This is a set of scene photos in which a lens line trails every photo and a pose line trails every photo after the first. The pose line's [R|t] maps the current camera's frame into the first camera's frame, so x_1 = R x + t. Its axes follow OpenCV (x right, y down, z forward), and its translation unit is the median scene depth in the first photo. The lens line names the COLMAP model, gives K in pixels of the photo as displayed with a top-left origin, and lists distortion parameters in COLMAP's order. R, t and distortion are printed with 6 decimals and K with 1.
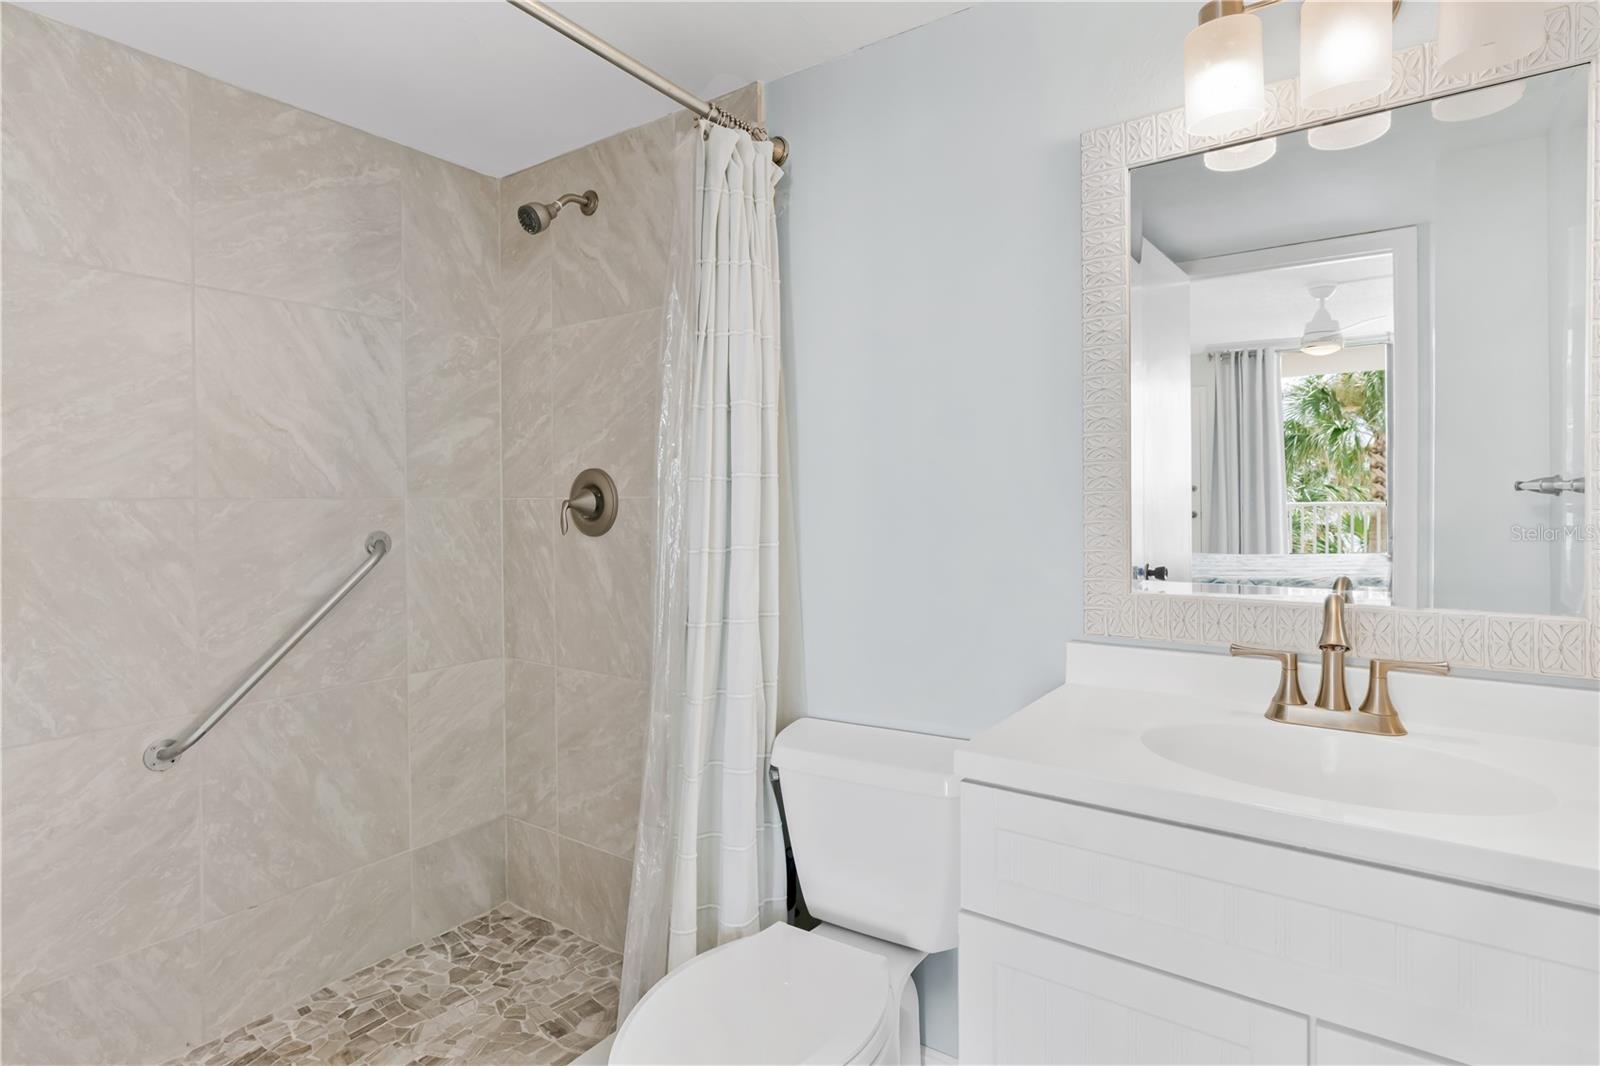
lens RADIAL K [[849.0, 0, 787.7], [0, 849.0, 516.2], [0, 0, 1]] dist [-0.013222, 0.011877]
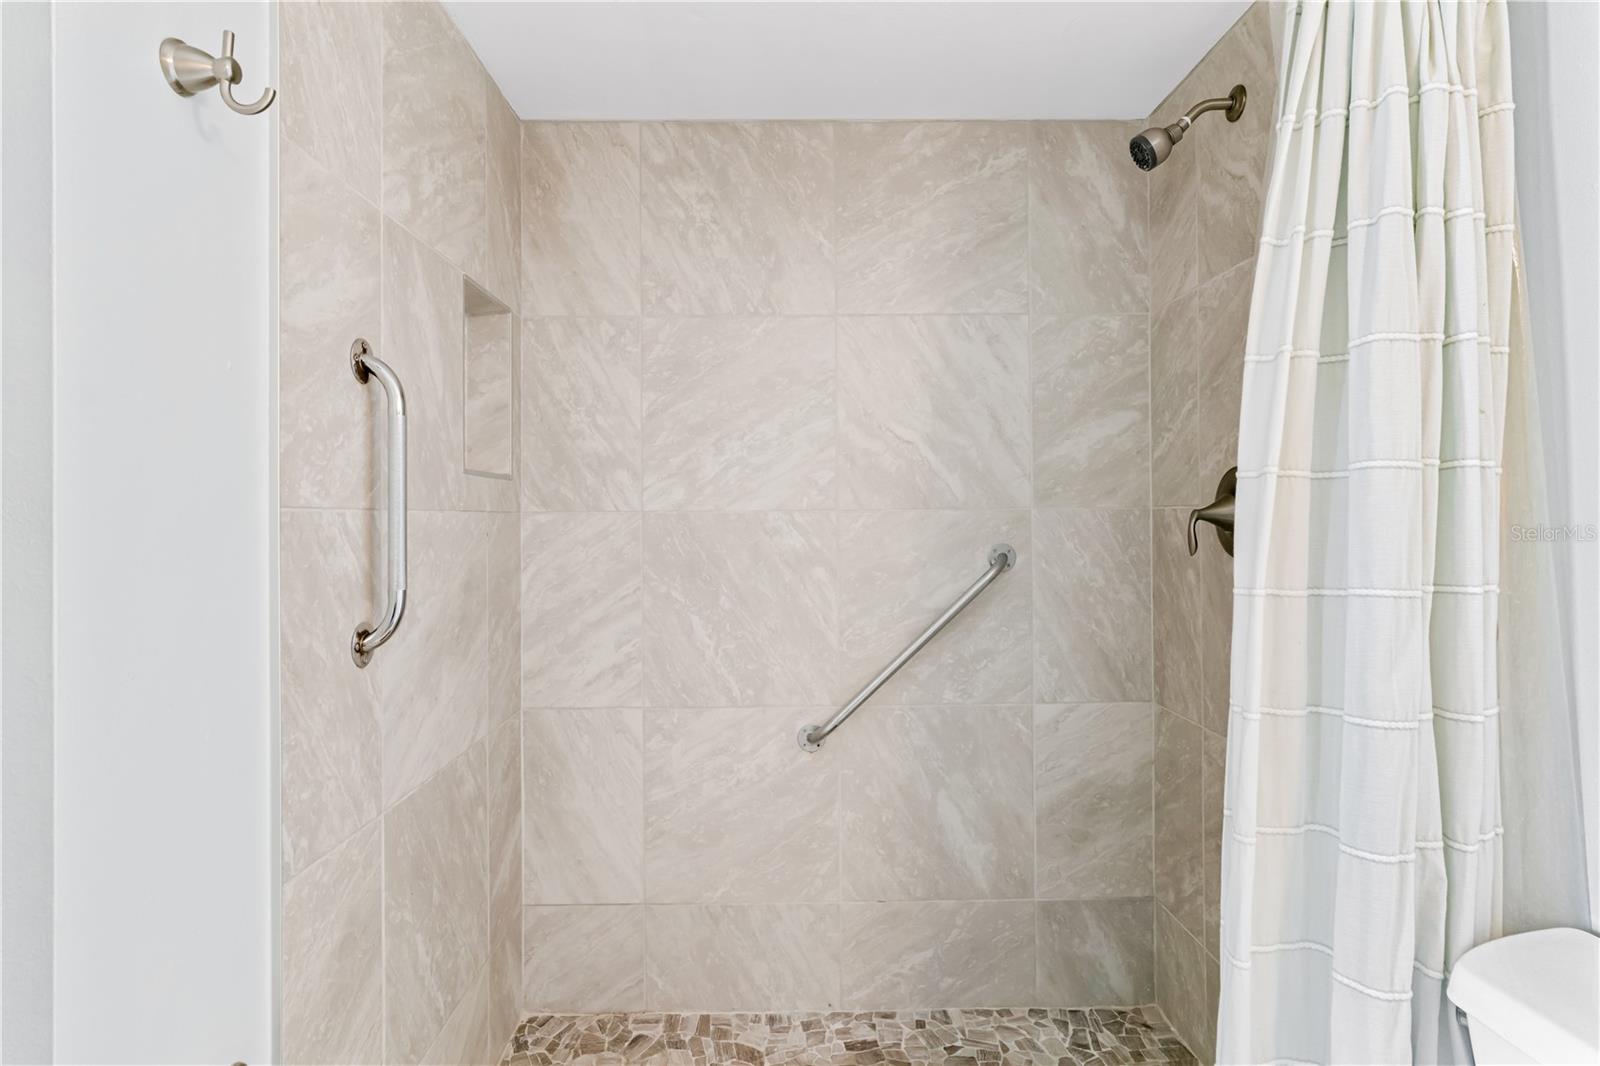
lens RADIAL K [[849.0, 0, 787.7], [0, 849.0, 516.2], [0, 0, 1]] dist [-0.013222, 0.011877]
pose [[0.587015, 0.001658, -0.809574, 0.133045], [-0.010369, 0.999931, -0.005471, -0.005202], [0.809510, 0.011606, 0.586992, 0.266399]]
